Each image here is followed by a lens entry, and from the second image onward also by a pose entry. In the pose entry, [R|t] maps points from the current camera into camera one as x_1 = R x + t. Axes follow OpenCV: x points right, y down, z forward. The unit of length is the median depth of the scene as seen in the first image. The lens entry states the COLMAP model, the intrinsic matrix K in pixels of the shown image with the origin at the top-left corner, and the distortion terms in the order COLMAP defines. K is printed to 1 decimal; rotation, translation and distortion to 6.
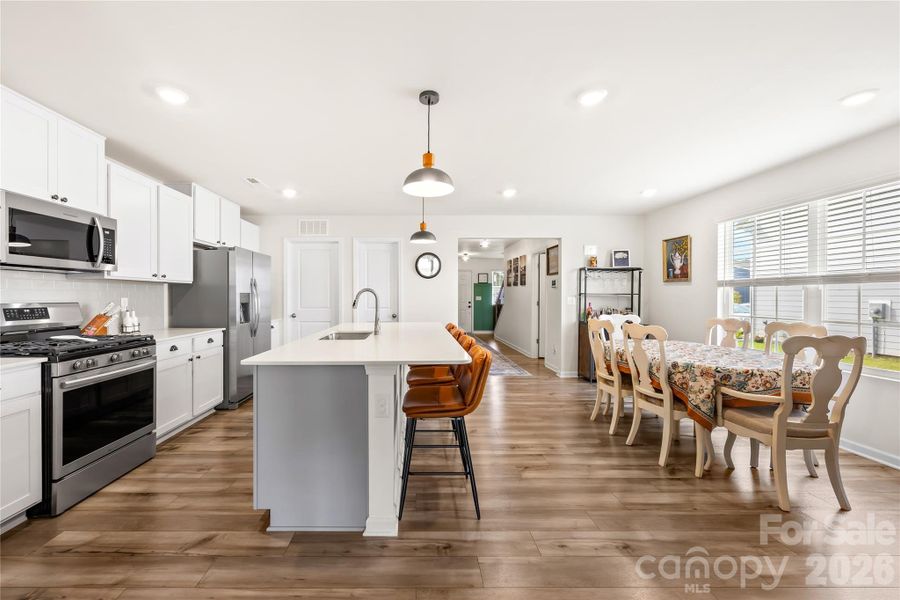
lens RADIAL K [[342.1, 0, 431.6], [0, 342.1, 300.3], [0, 0, 1]] dist [-0.003474, -0.000124]
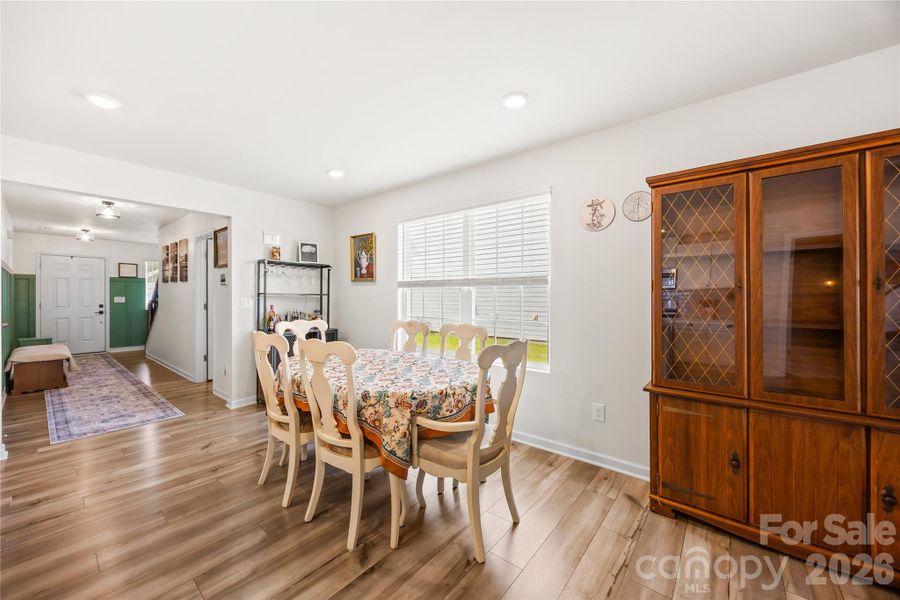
lens RADIAL K [[342.1, 0, 431.6], [0, 342.1, 300.3], [0, 0, 1]] dist [-0.003474, -0.000124]
pose [[0.678491, -0.006379, 0.734581, 0.215122], [0.007461, 0.999971, 0.001793, -0.004320], [-0.734571, 0.004264, 0.678519, 0.313686]]
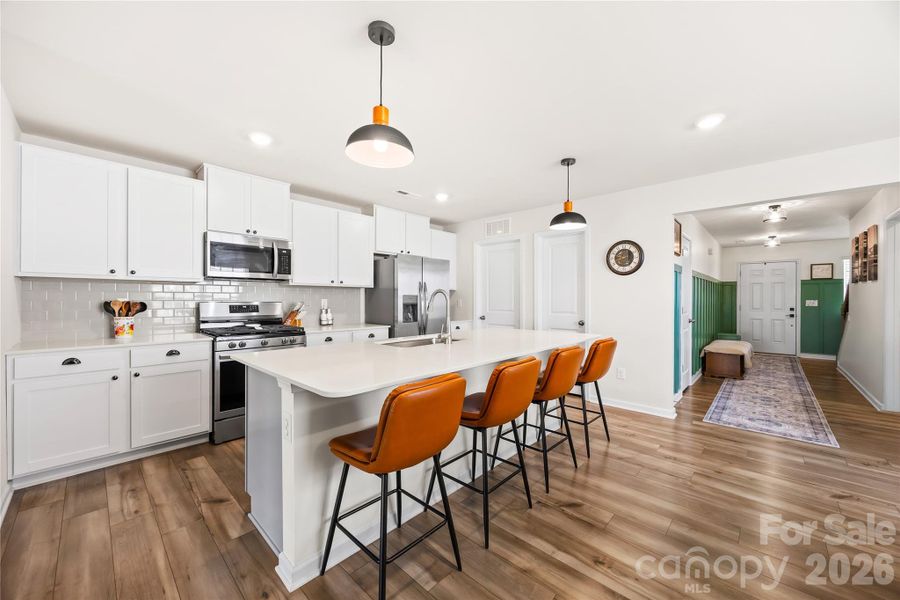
lens RADIAL K [[341.4, 0, 470.4], [0, 341.4, 300.0], [0, 0, 1]] dist [-0.003175, -0.000167]
pose [[0.728438, 0.005344, -0.685091, 0.387186], [-0.012163, 0.999913, -0.005133, -0.002852], [0.685004, 0.012072, 0.728440, 0.353750]]
